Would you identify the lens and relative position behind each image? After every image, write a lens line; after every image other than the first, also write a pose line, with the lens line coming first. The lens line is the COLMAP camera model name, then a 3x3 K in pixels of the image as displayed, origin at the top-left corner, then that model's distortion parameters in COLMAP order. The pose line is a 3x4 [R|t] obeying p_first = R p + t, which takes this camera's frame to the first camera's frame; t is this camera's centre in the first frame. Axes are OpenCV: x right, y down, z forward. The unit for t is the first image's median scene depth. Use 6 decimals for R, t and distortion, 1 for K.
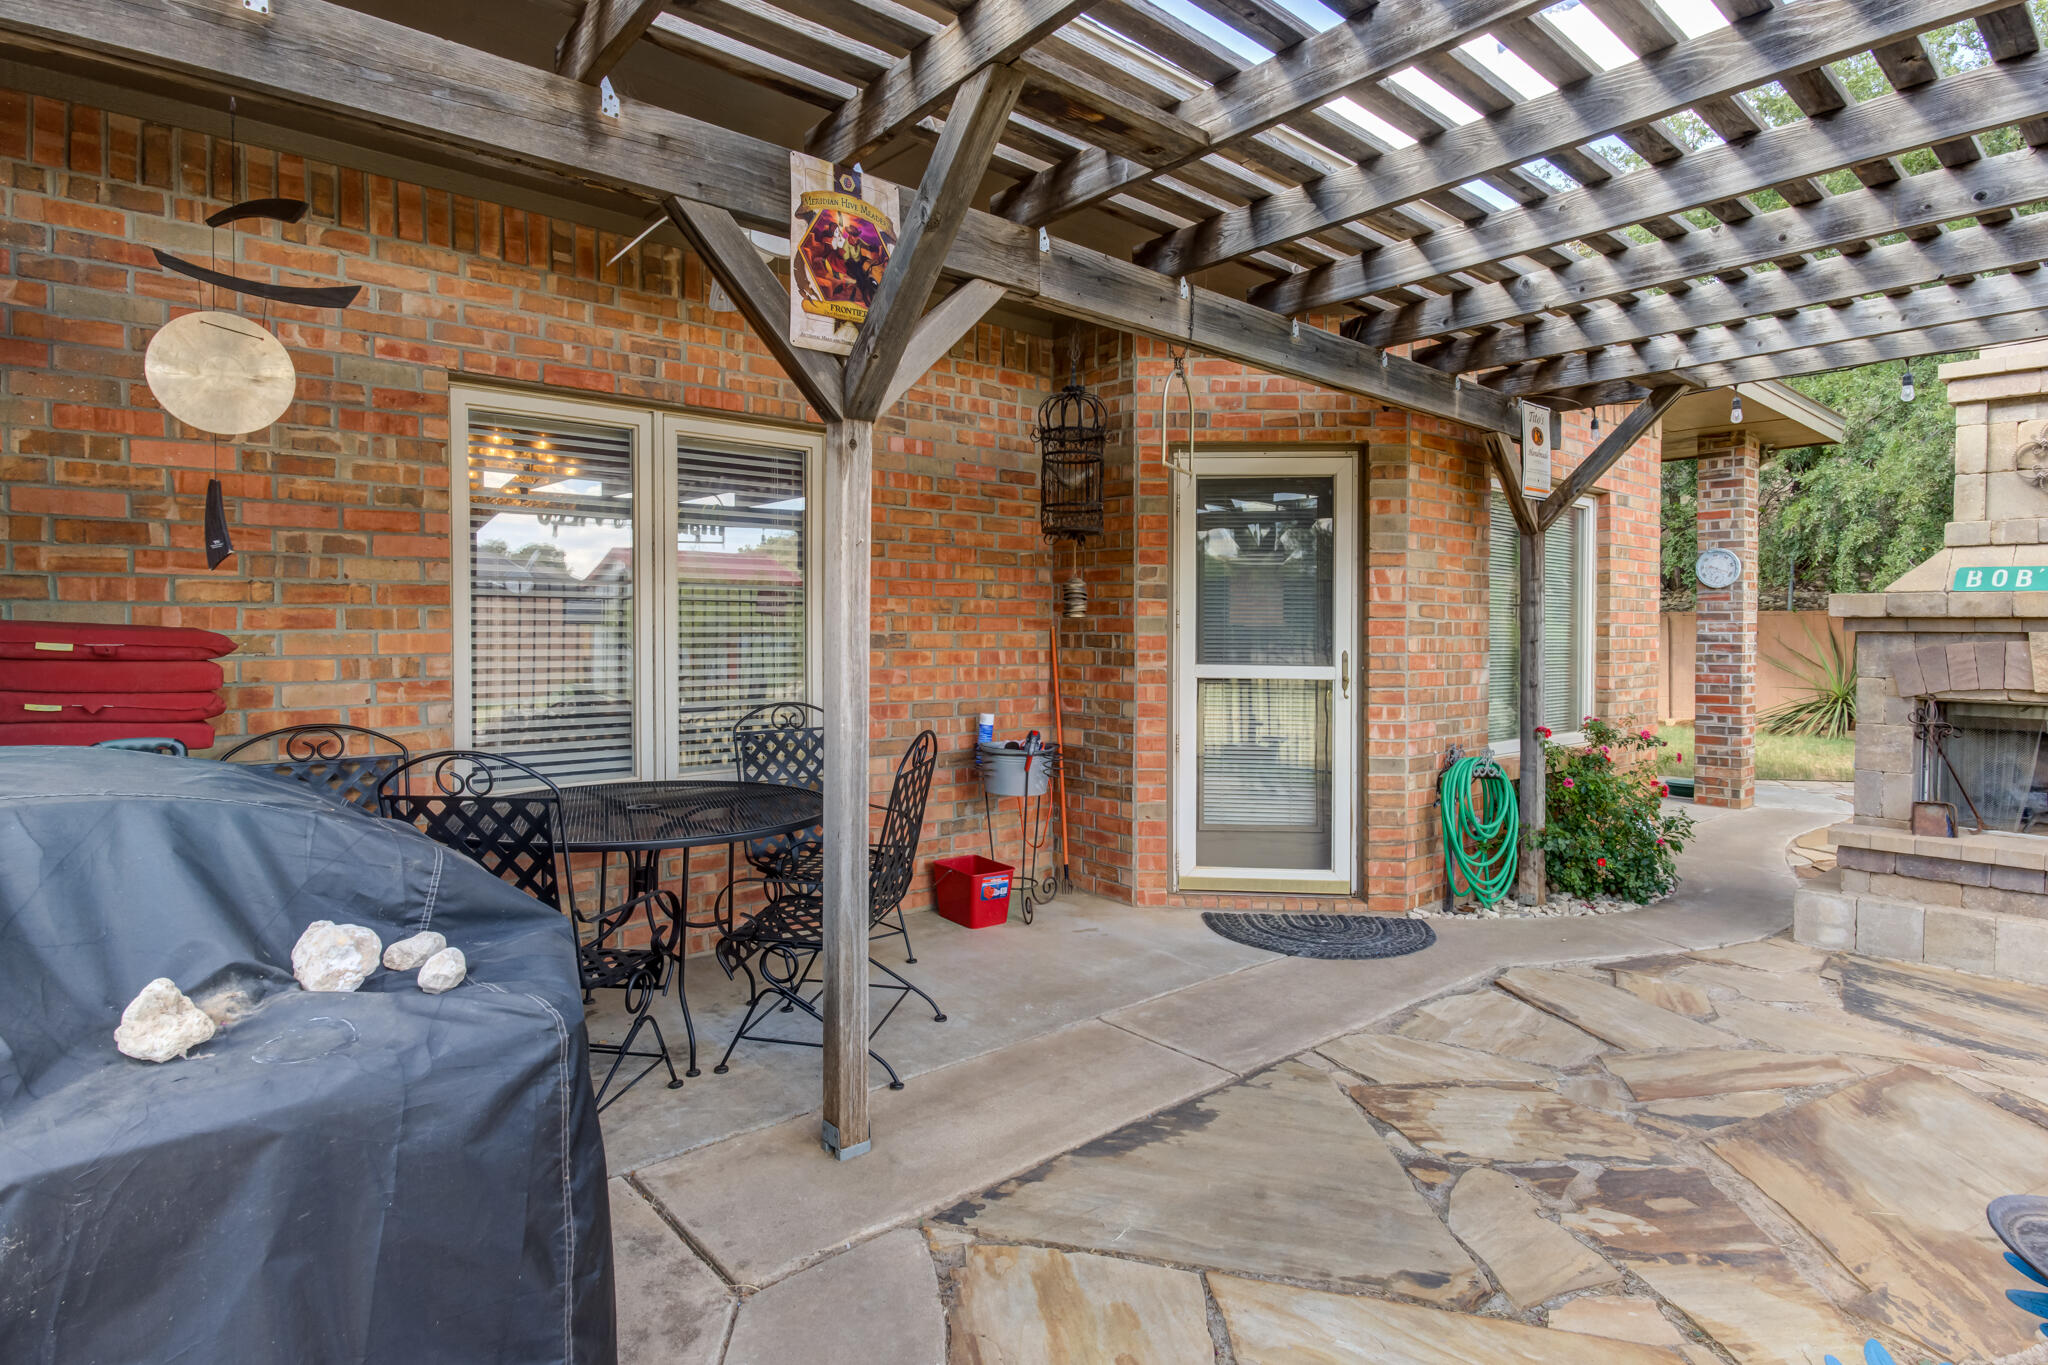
lens RADIAL K [[1066.4, 0, 1070.2], [0, 1066.4, 636.2], [0, 0, 1]] dist [-0.001323, 0.001754]
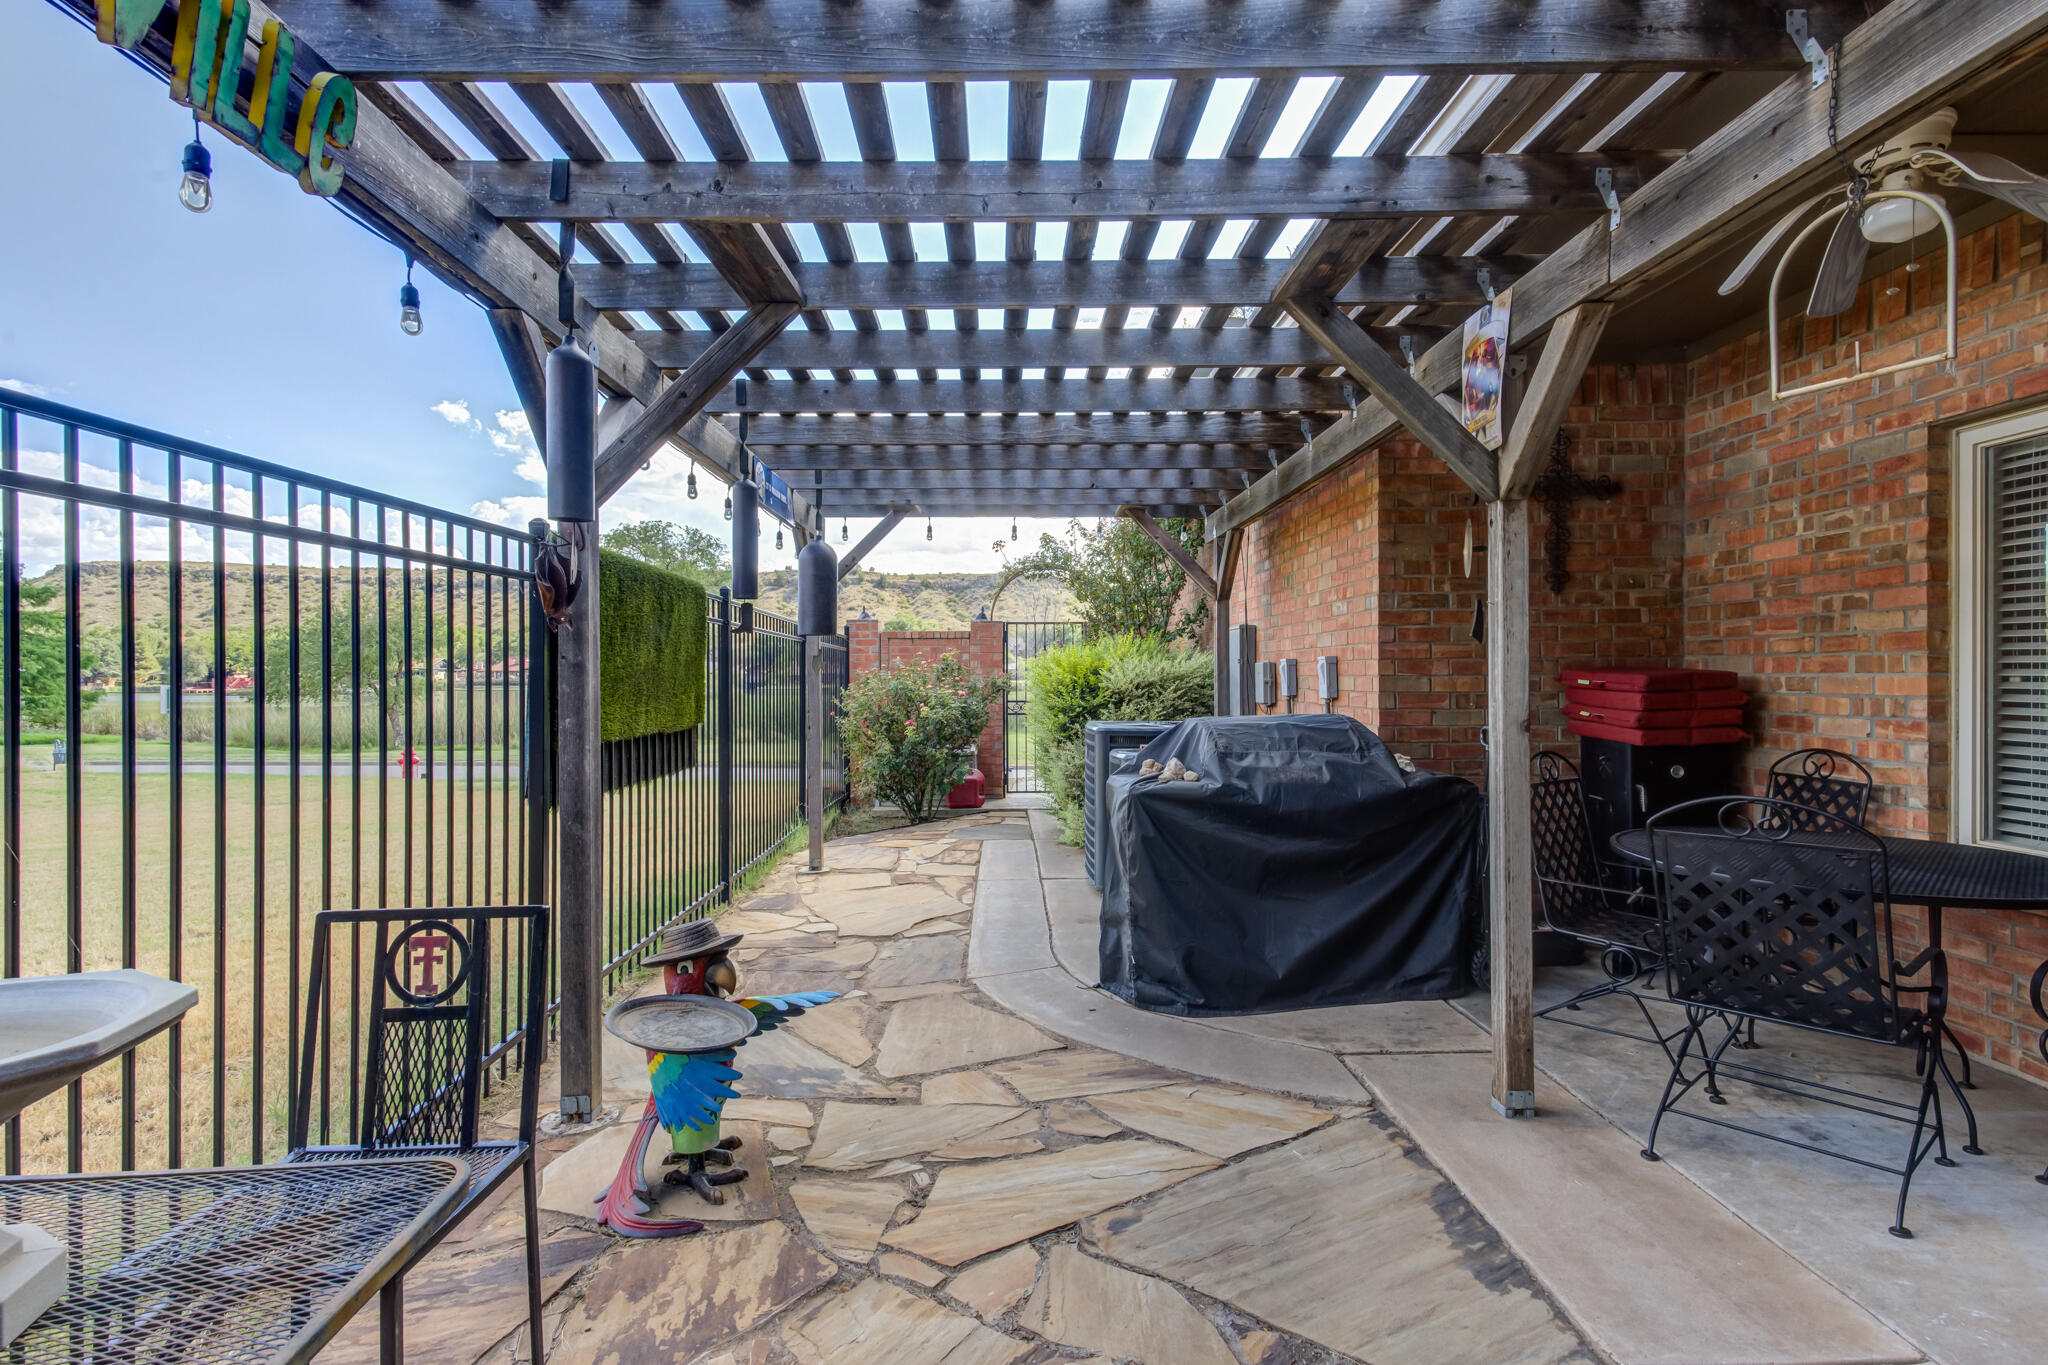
lens RADIAL K [[1066.4, 0, 1024.7], [0, 1066.4, 672.5], [0, 0, 1]] dist [-0.001323, 0.001754]
pose [[-0.657483, 0.001917, -0.753467, 0.839041], [-0.003703, 0.999976, 0.005775, -0.010422], [0.753461, 0.006587, -0.657460, 1.096234]]
